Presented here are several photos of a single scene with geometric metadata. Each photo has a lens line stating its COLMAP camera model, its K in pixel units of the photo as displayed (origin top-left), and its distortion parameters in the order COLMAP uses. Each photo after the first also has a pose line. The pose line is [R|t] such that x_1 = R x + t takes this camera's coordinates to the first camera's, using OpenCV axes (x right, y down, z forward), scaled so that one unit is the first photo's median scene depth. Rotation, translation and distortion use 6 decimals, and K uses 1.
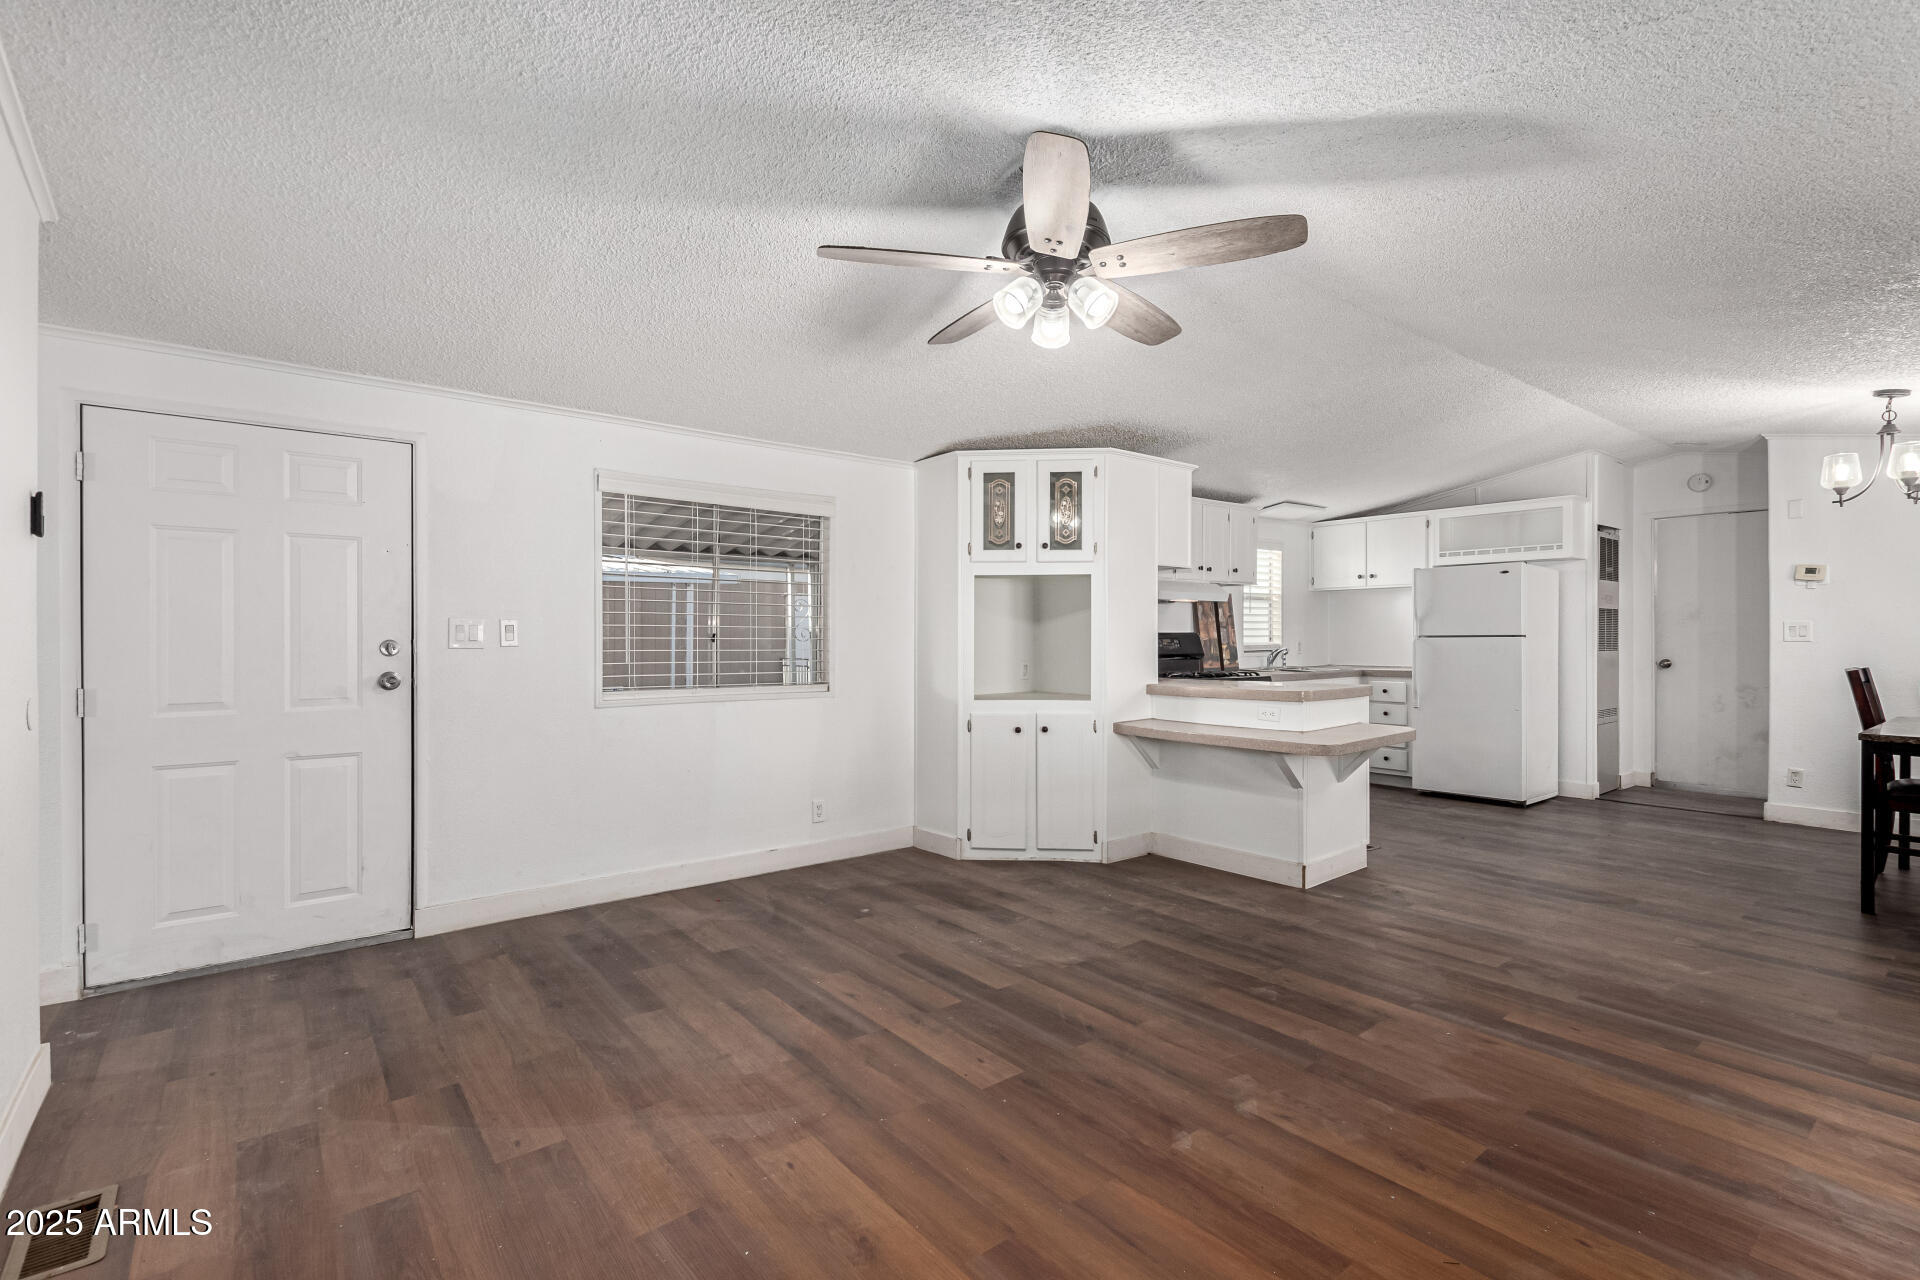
lens RADIAL K [[877.7, 0, 974.4], [0, 877.7, 635.1], [0, 0, 1]] dist [0.003806, -0.002875]
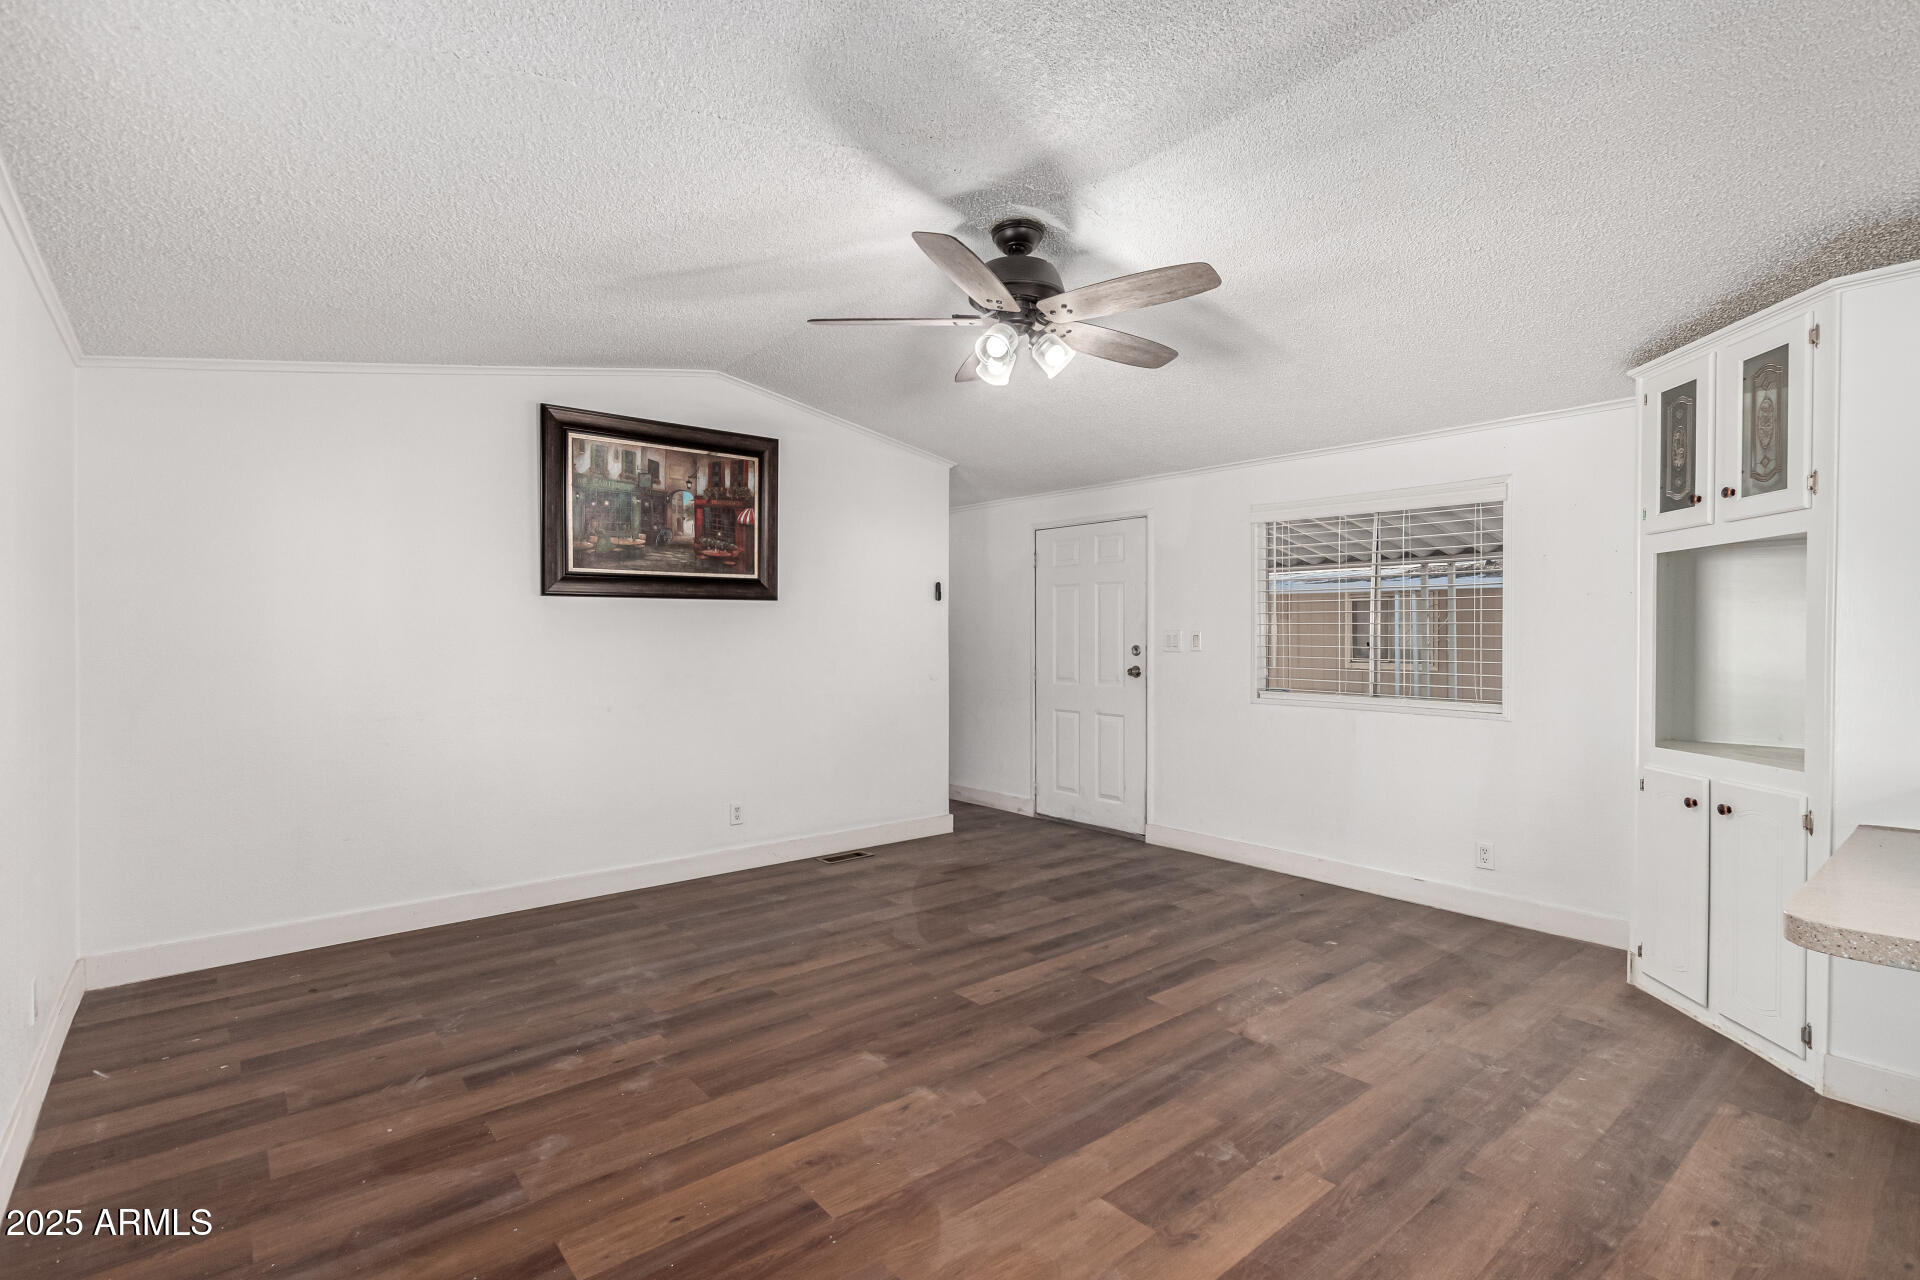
lens RADIAL K [[877.7, 0, 958.9], [0, 877.7, 626.4], [0, 0, 1]] dist [0.003806, -0.002875]
pose [[0.016785, -0.016061, -0.999730, 0.728901], [-0.006493, 0.999848, -0.016172, -0.000799], [0.999838, 0.006763, 0.016678, 0.544336]]
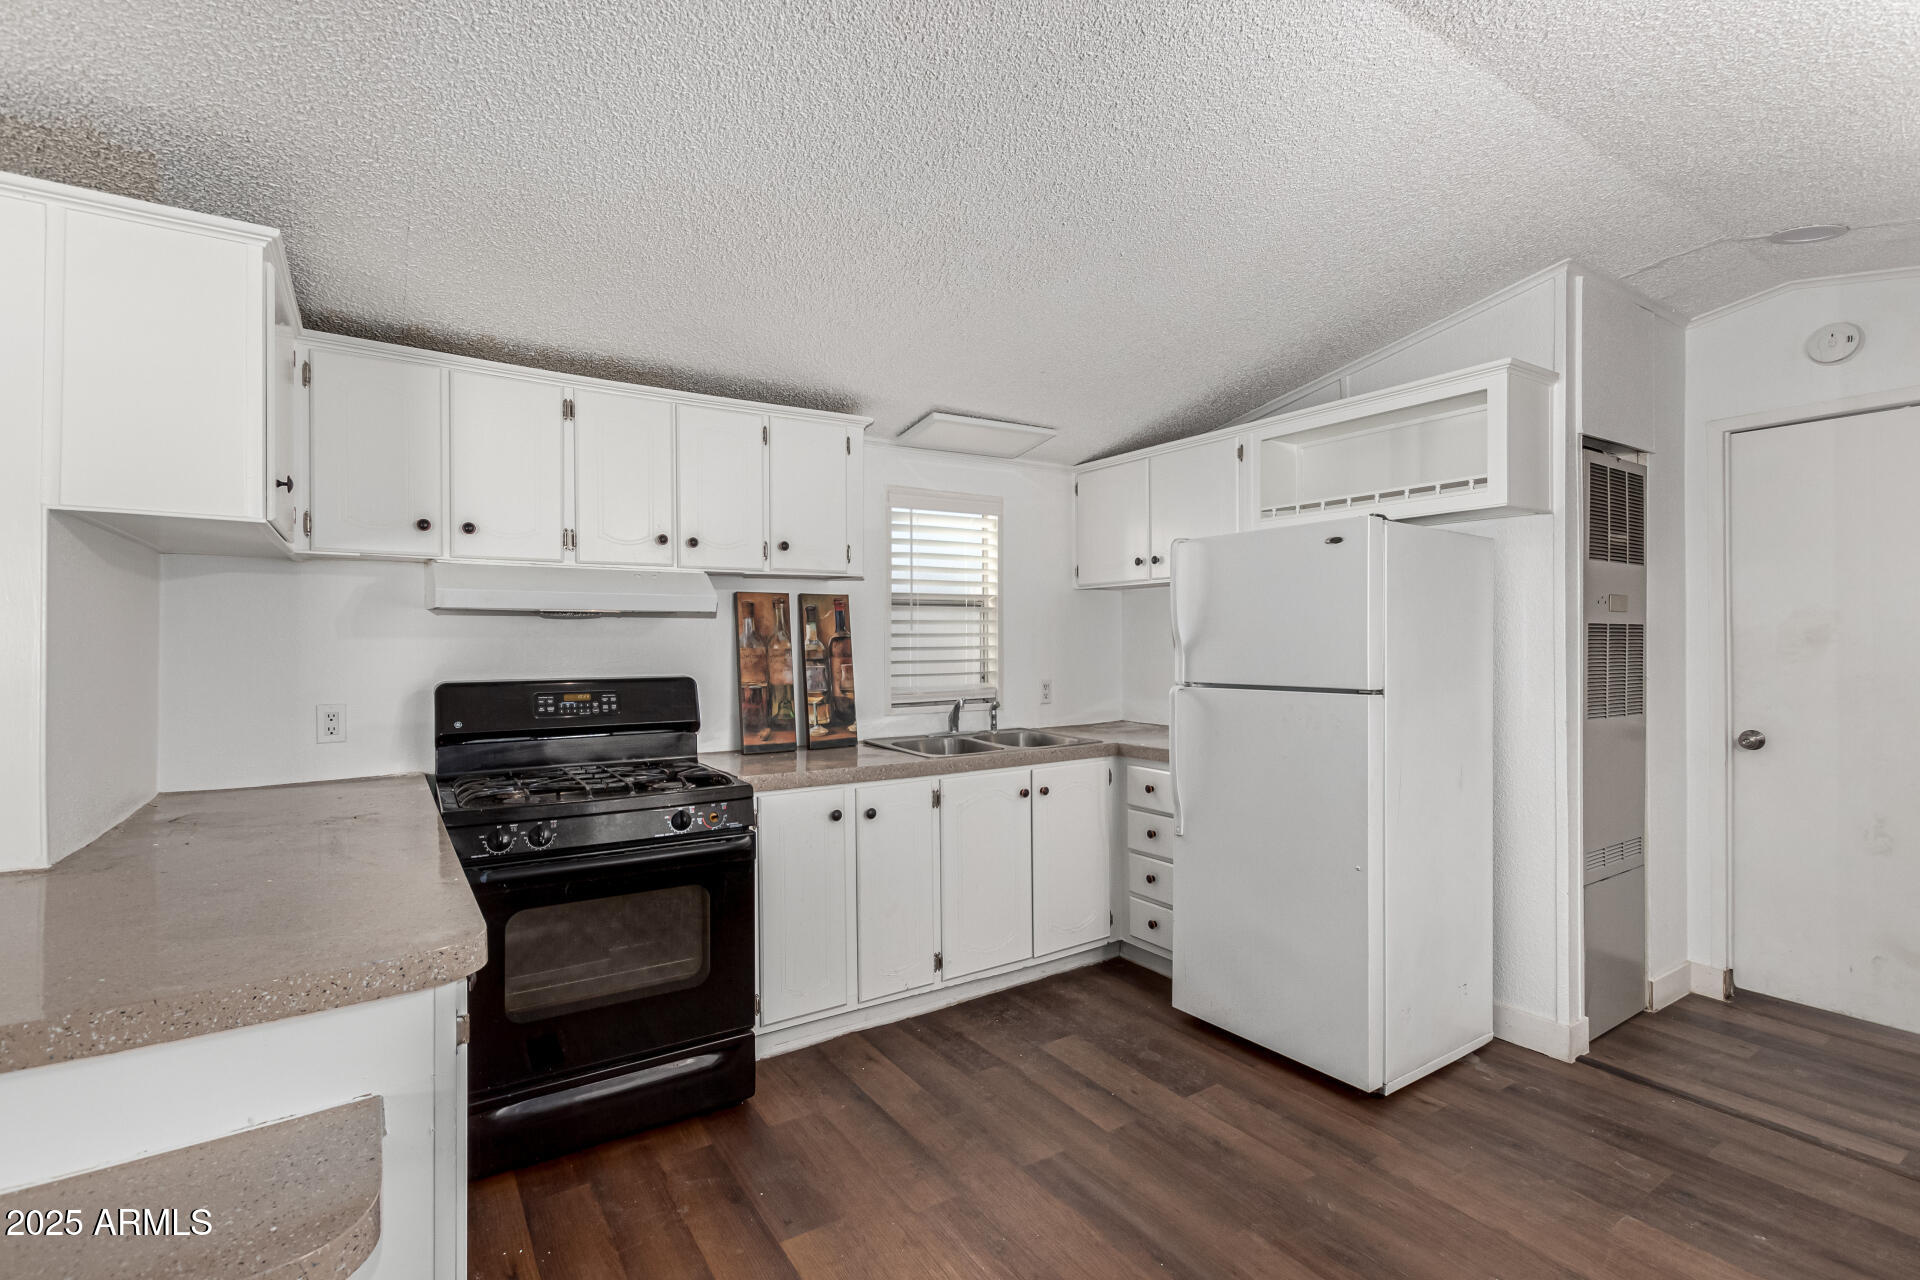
lens RADIAL K [[877.7, 0, 968.4], [0, 877.7, 636.3], [0, 0, 1]] dist [0.003806, -0.002875]
pose [[0.996015, -0.000950, -0.089177, 0.684952], [0.000732, 0.999997, -0.002475, -0.035944], [0.089179, 0.002399, 0.996013, 0.828069]]
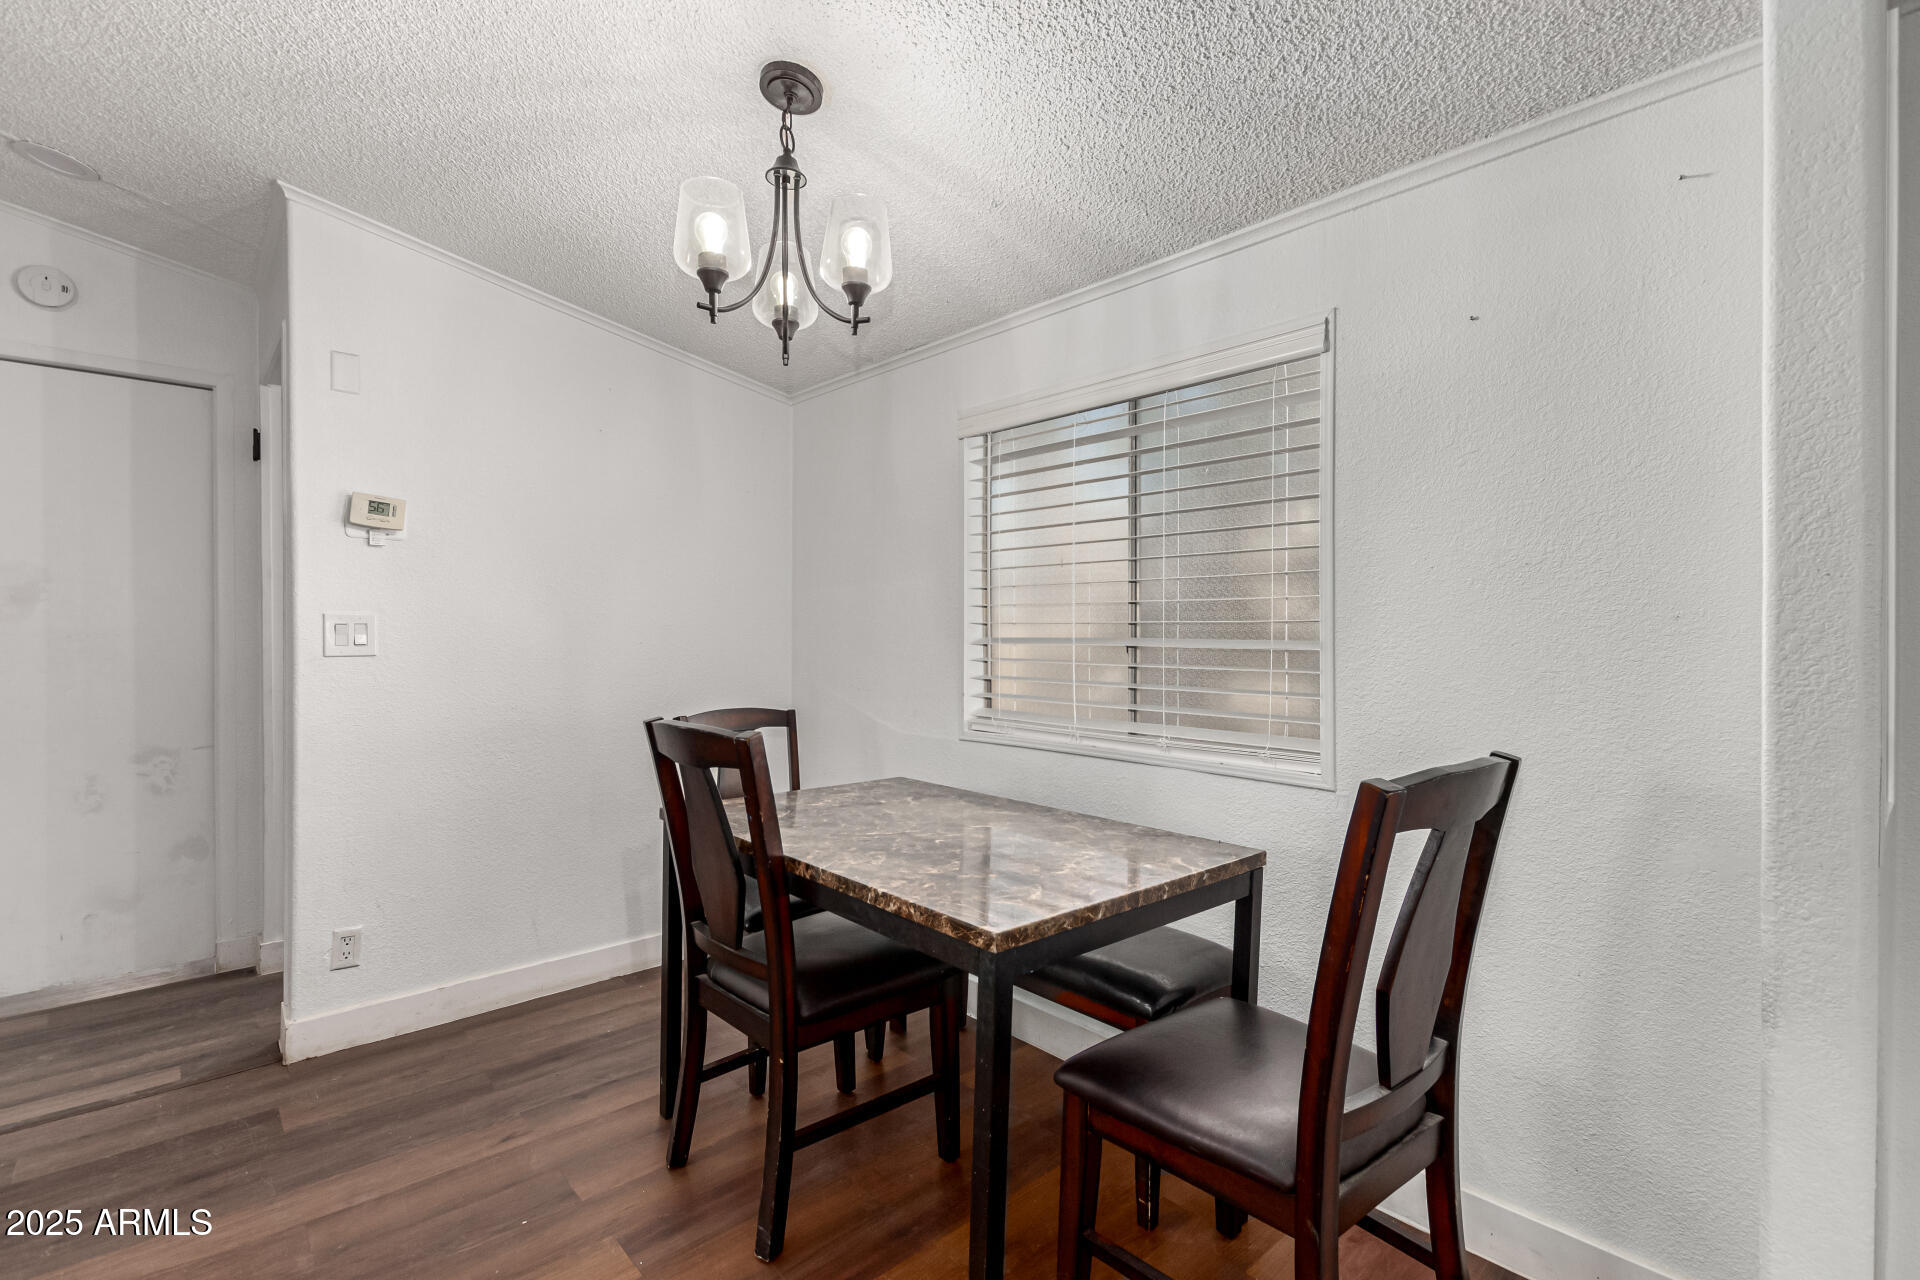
lens RADIAL K [[877.7, 0, 955.4], [0, 877.7, 635.8], [0, 0, 1]] dist [0.003806, -0.002875]
pose [[-0.055301, -0.002732, 0.998466, 0.602105], [0.000821, 0.999996, 0.002782, -0.006675], [-0.998469, 0.000973, -0.055299, 0.936174]]
